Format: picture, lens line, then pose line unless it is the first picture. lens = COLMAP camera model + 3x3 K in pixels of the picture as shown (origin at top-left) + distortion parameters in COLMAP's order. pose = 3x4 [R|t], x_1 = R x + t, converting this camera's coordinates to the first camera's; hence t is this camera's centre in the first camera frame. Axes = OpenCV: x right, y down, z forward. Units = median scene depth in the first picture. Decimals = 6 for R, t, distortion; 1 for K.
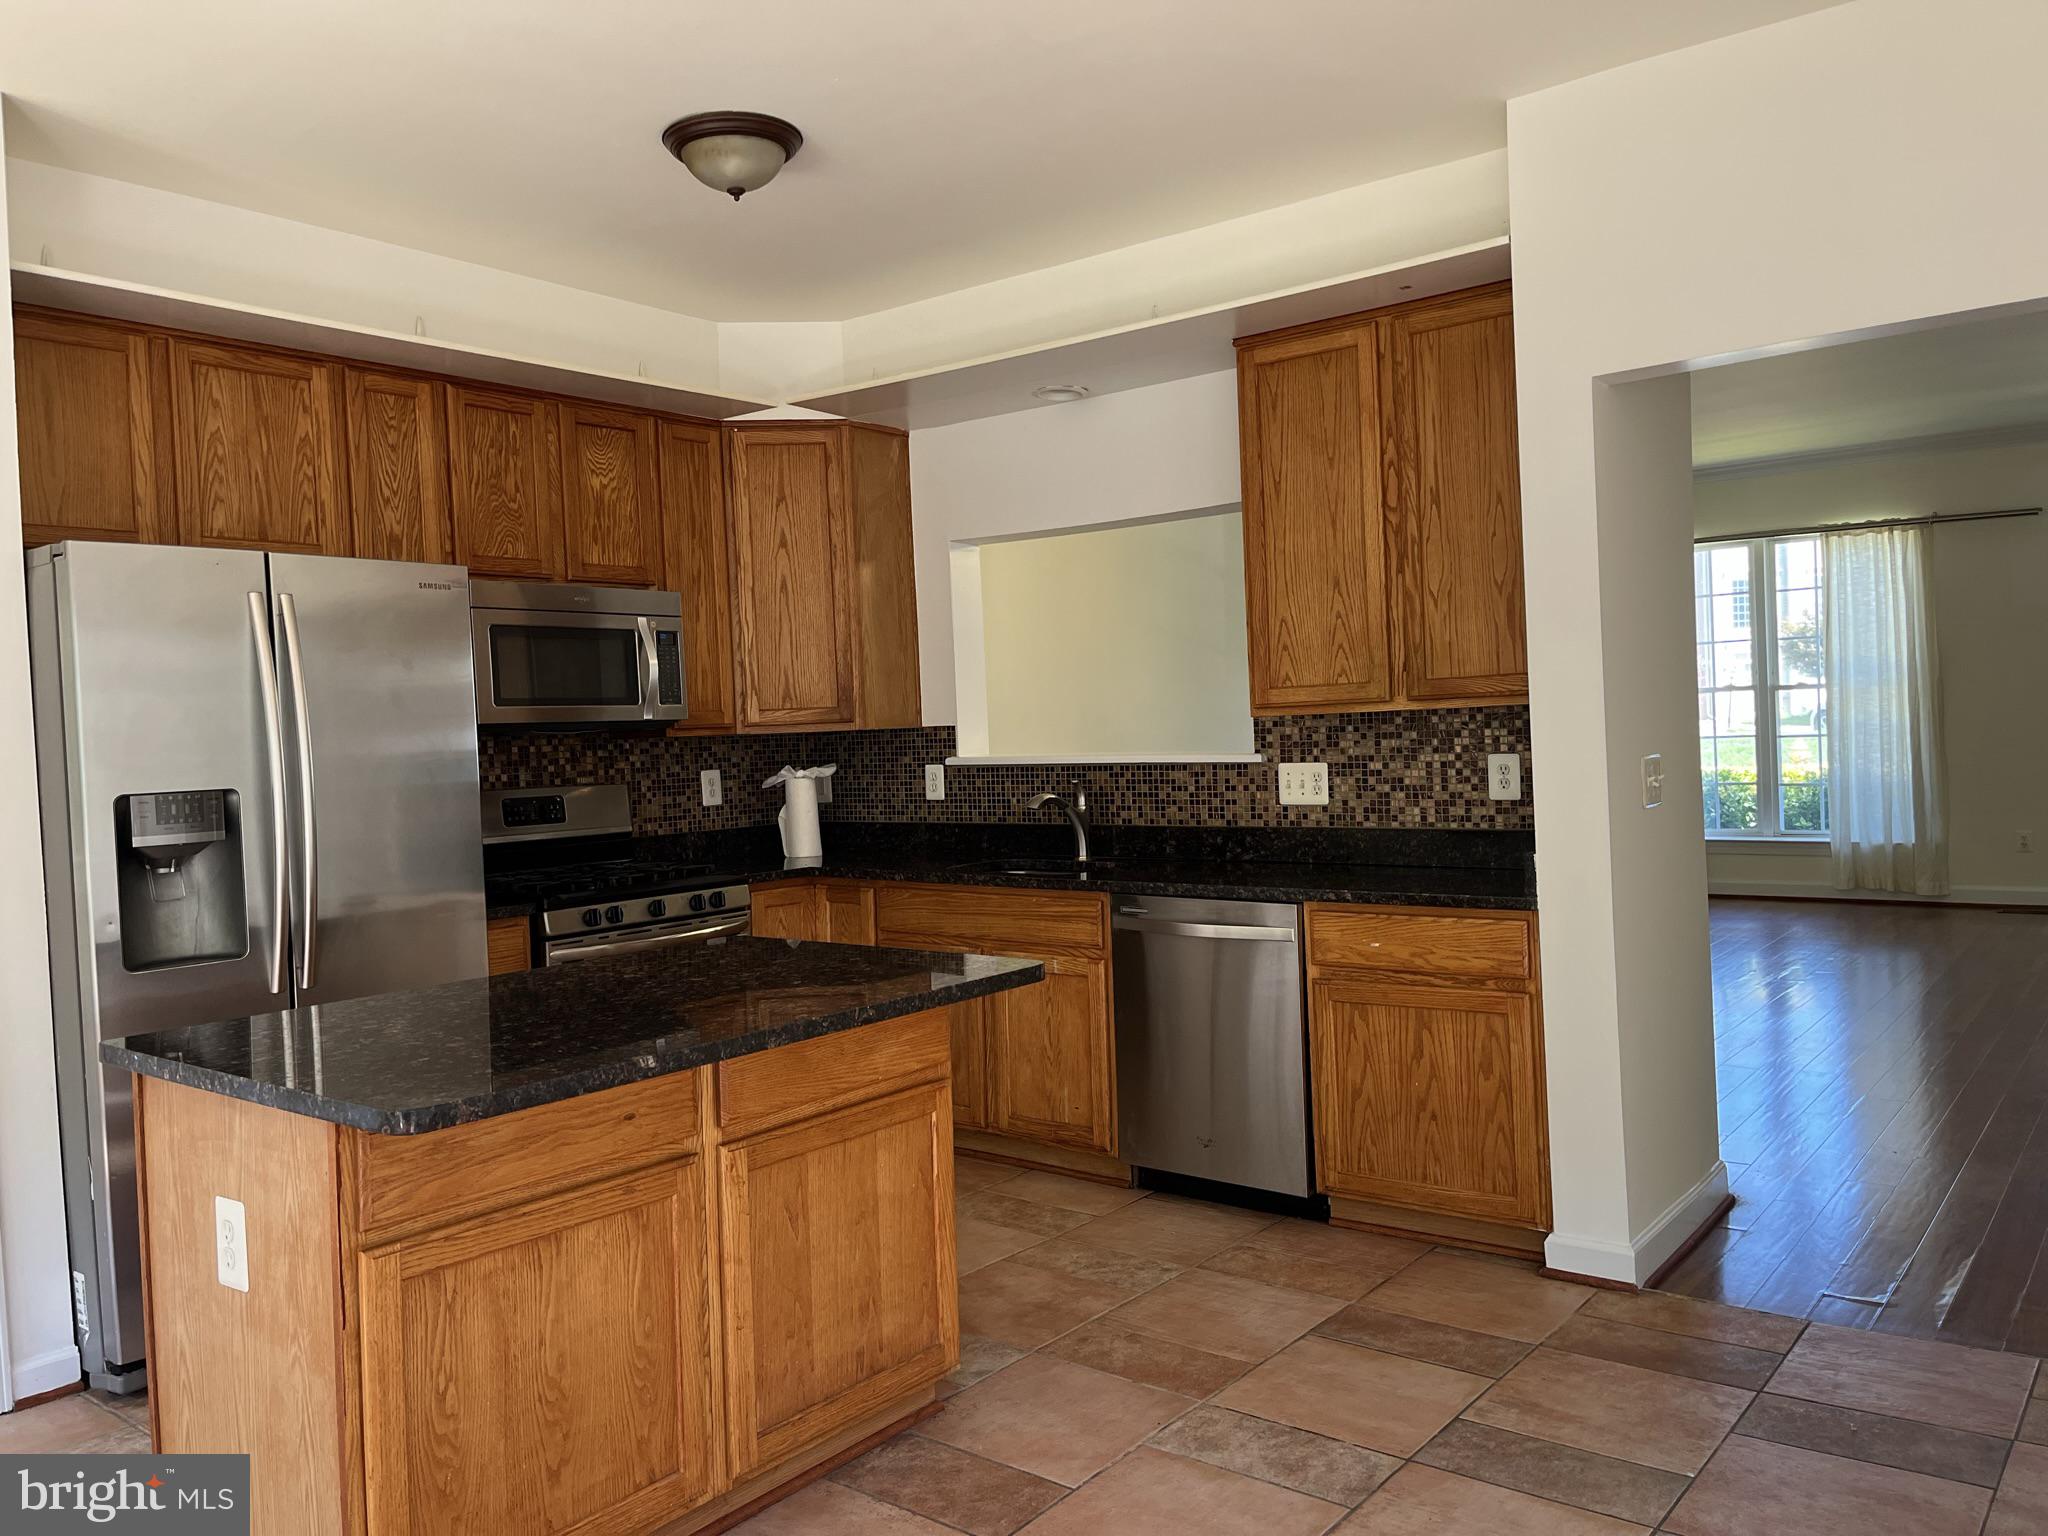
lens RADIAL K [[1551.6, 0, 1016.6], [0, 1551.6, 756.4], [0, 0, 1]] dist [0.058971, -0.081385]
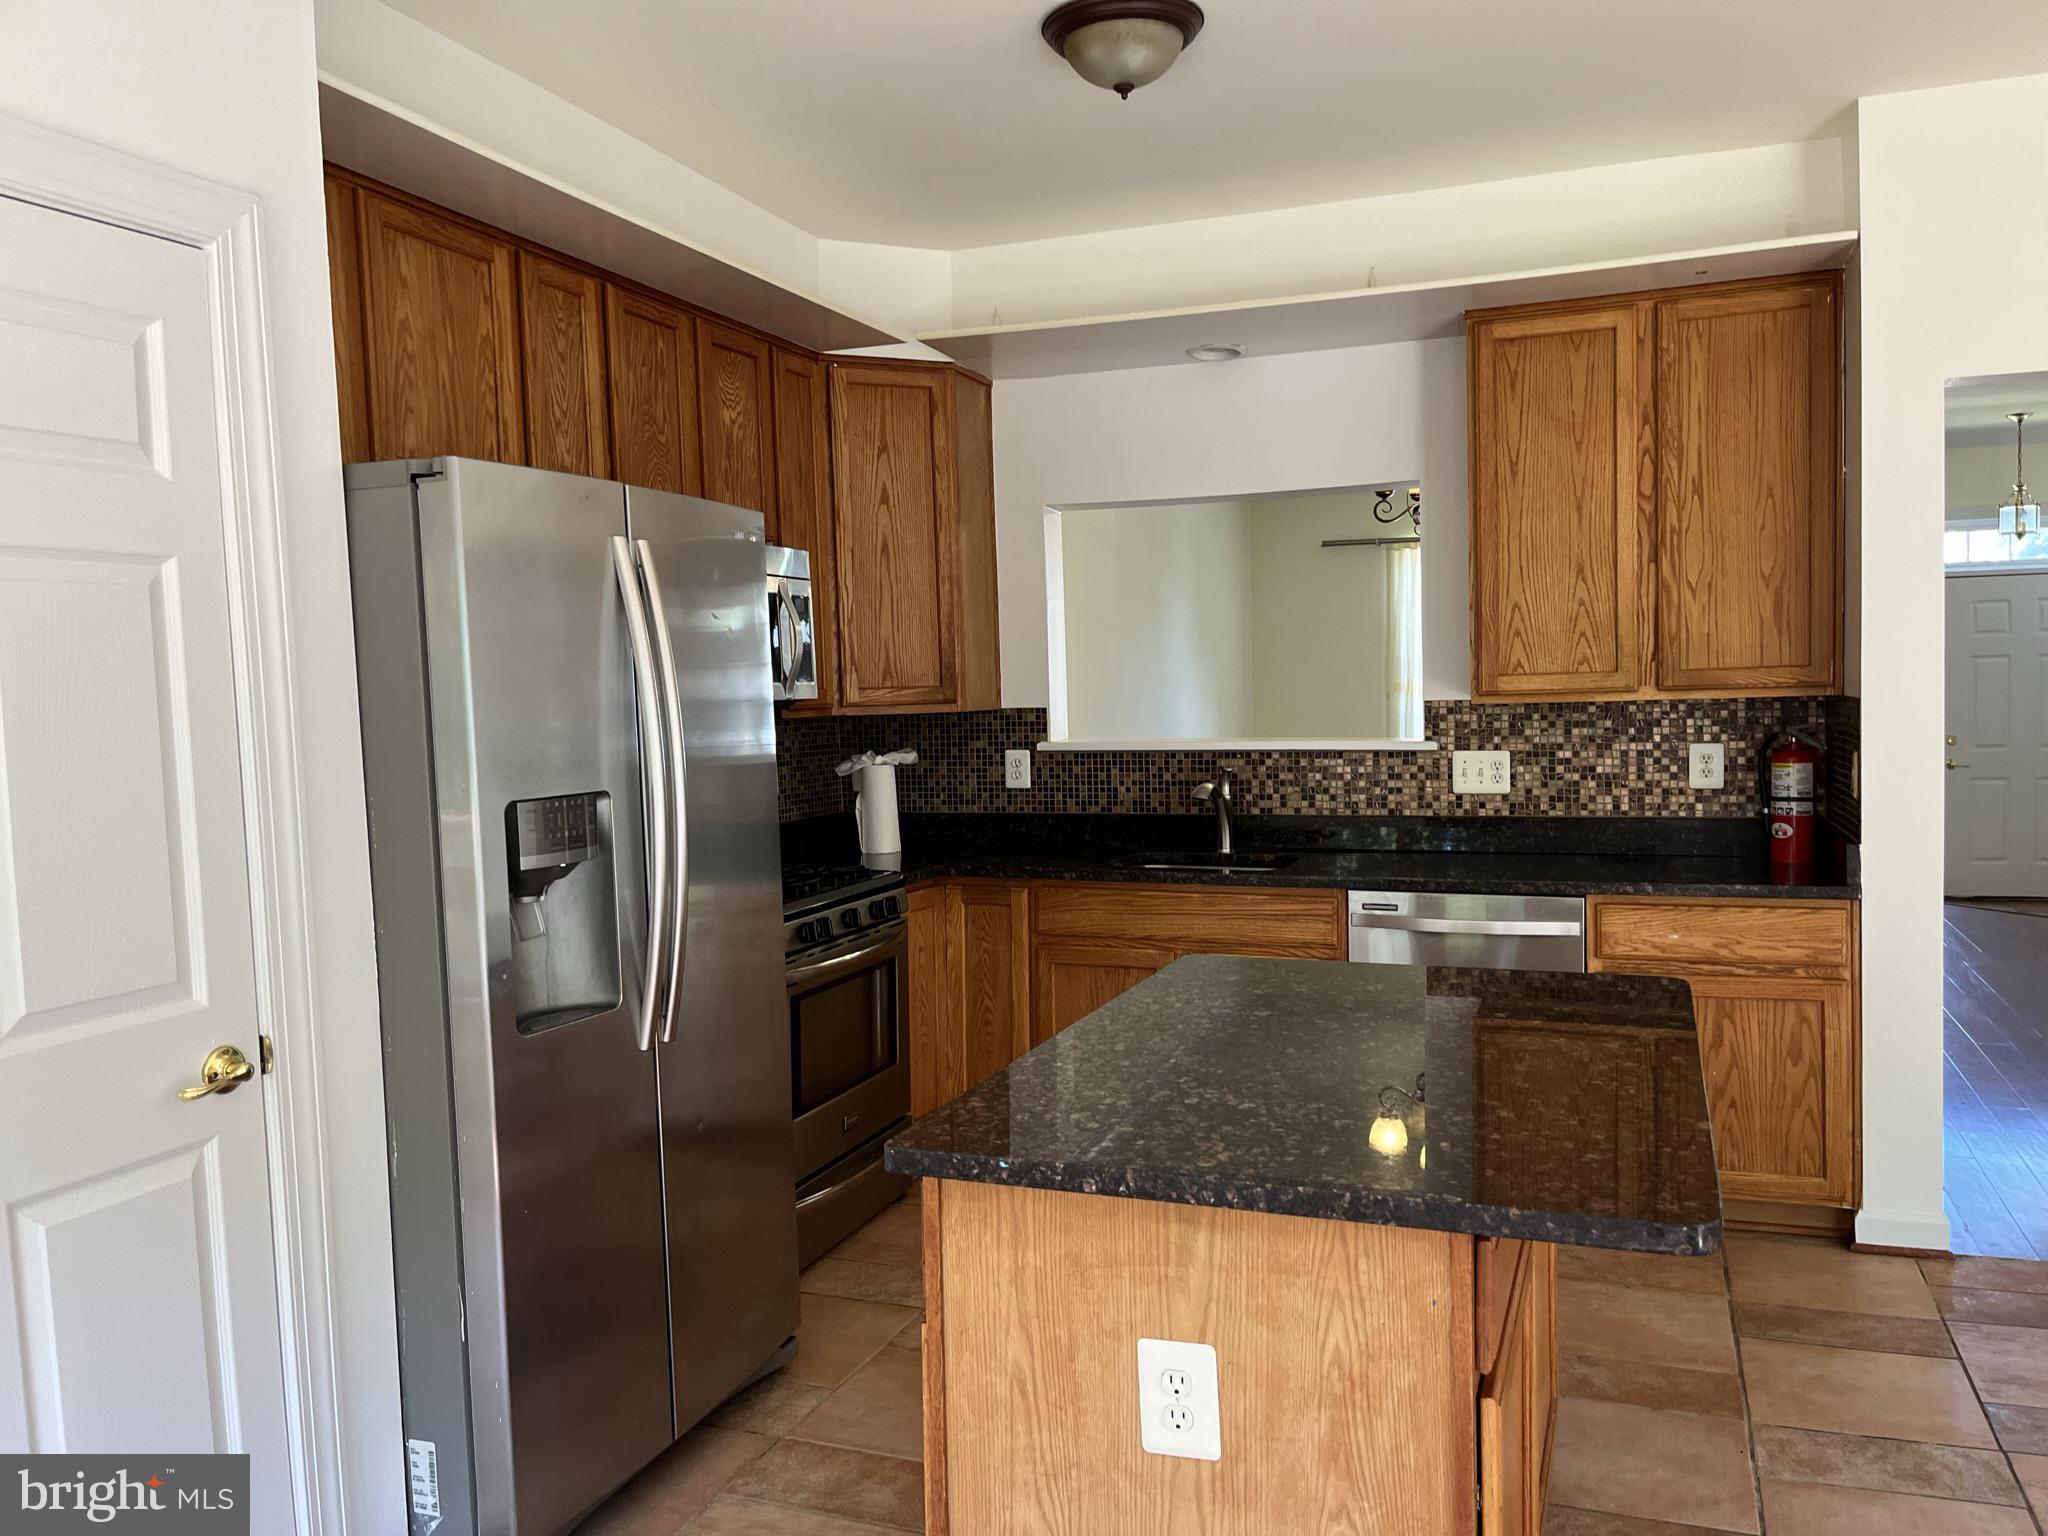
lens RADIAL K [[1551.6, 0, 1042.7], [0, 1551.6, 778.1], [0, 0, 1]] dist [0.058971, -0.081385]
pose [[0.952144, -0.004384, 0.305618, -0.406804], [-0.005173, 0.999523, 0.030457, -0.007685], [-0.305606, -0.030580, 0.951667, 0.155678]]
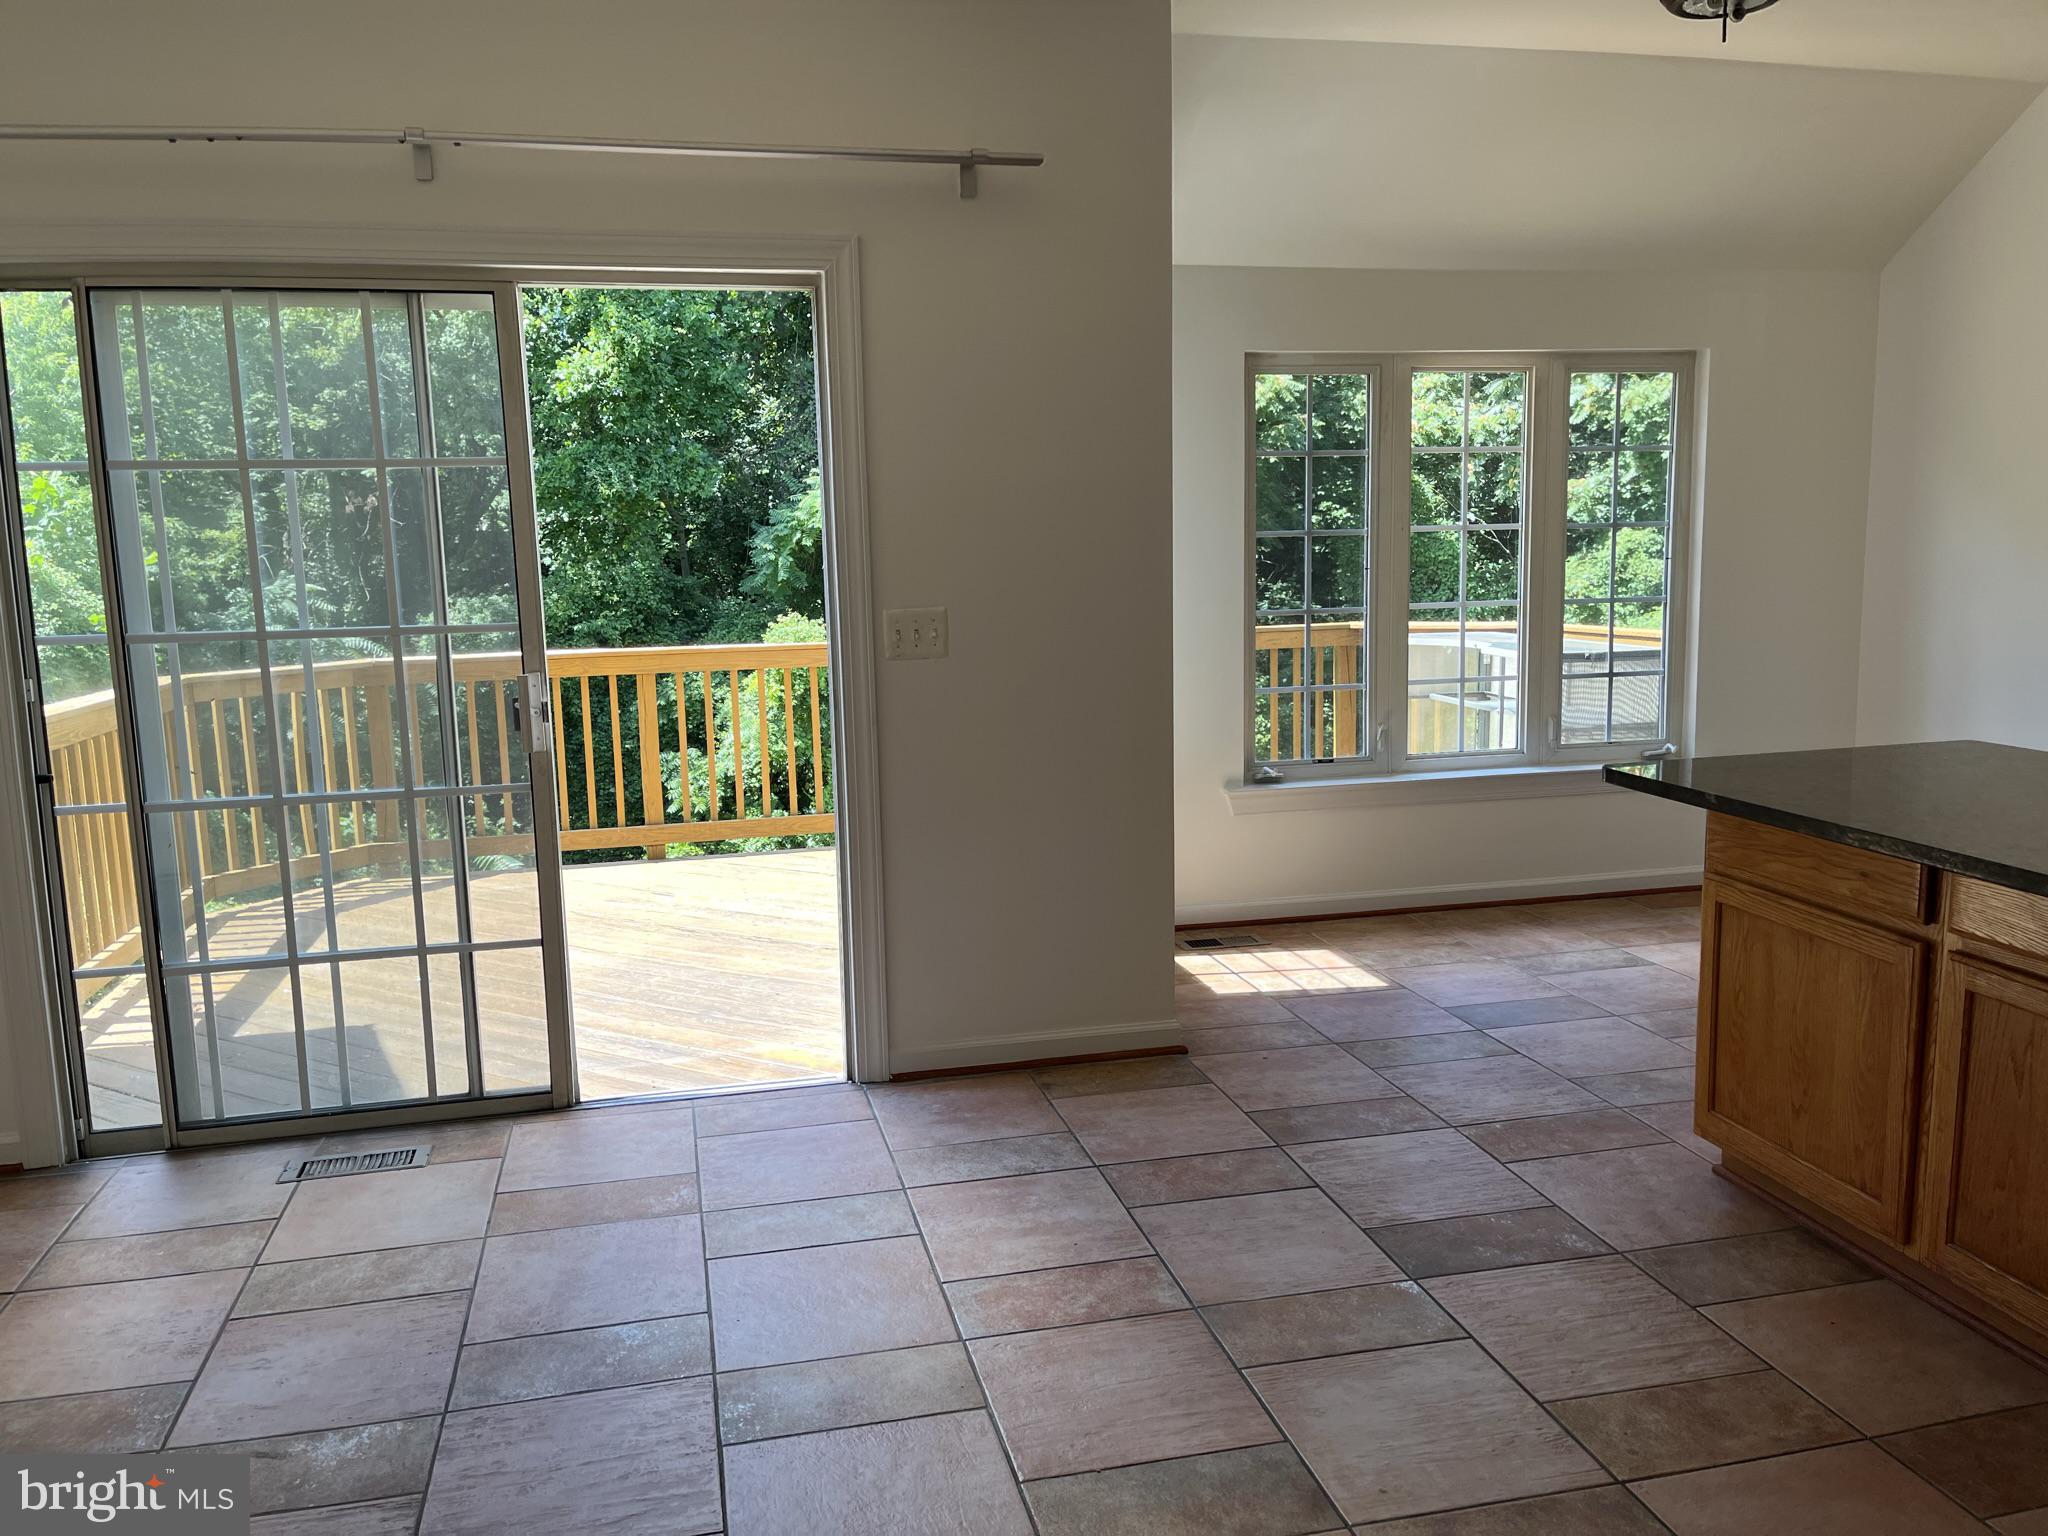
lens RADIAL K [[1551.6, 0, 1007.7], [0, 1551.6, 777.9], [0, 0, 1]] dist [0.058971, -0.081385]
pose [[-0.624790, 0.176229, -0.760645, 0.546137], [0.036132, 0.979678, 0.197296, -0.047991], [0.779956, 0.095785, -0.618460, 0.658565]]
